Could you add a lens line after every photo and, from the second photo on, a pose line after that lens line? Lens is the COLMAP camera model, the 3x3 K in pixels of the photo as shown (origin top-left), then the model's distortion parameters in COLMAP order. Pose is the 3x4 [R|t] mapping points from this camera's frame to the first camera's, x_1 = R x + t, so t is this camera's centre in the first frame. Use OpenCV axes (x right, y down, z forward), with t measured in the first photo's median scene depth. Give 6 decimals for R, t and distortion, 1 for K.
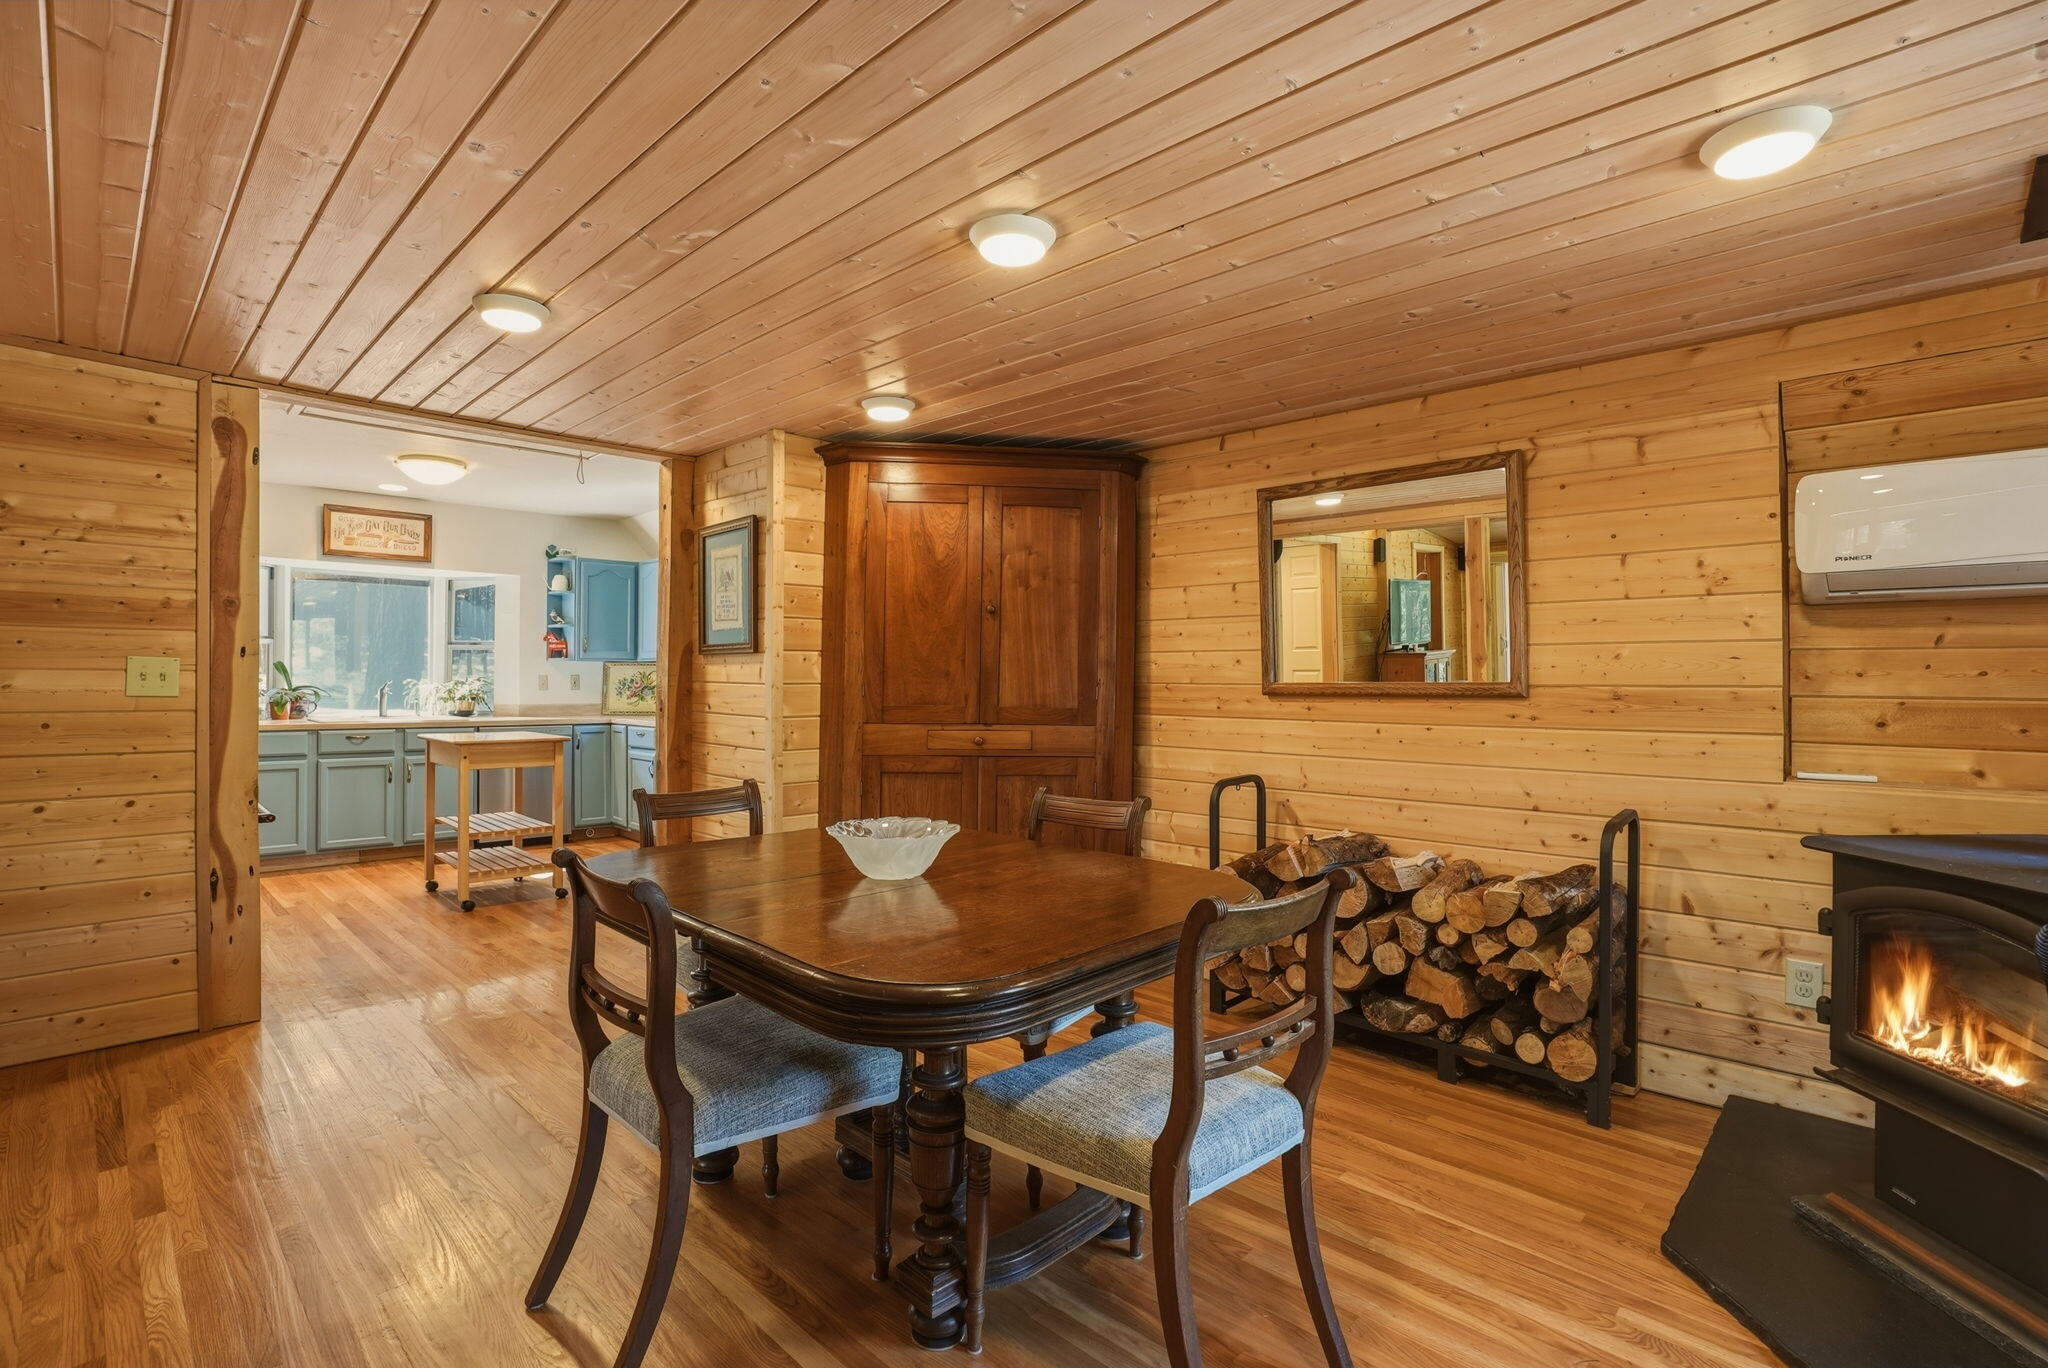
lens RADIAL K [[963.5, 0, 1024.0], [0, 963.5, 684.0], [0, 0, 1]] dist [-0.075771, 0.029817]
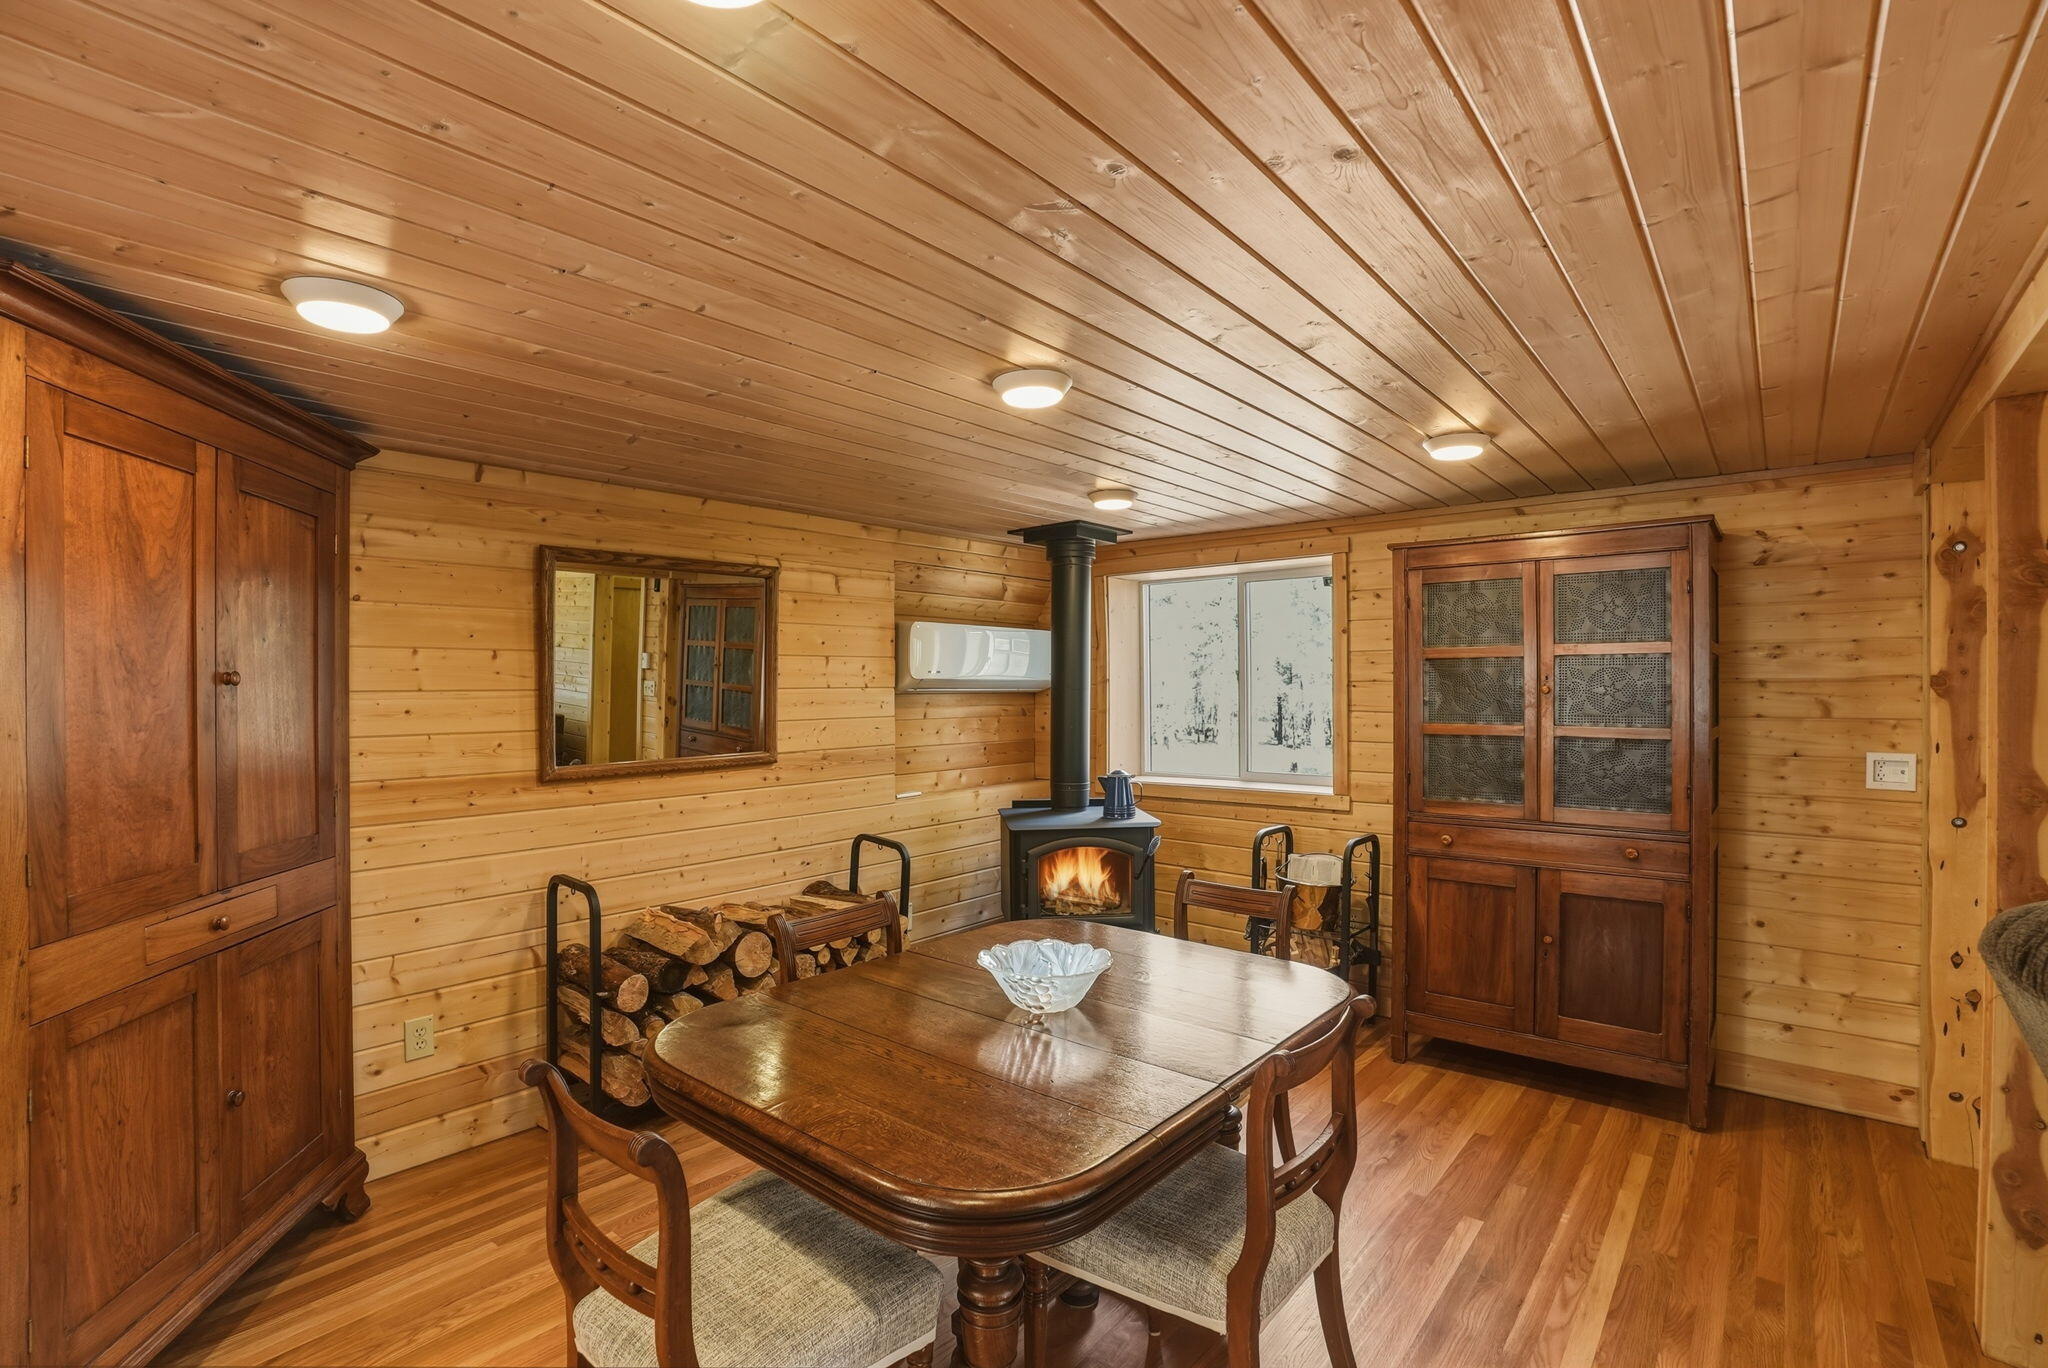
lens RADIAL K [[963.5, 0, 1024.0], [0, 963.5, 684.0], [0, 0, 1]] dist [-0.075771, 0.029817]
pose [[-0.084902, -0.003304, 0.996384, -0.824876], [0.010715, 0.999934, 0.004229, -0.099499], [-0.996332, 0.011035, -0.084861, 0.827926]]
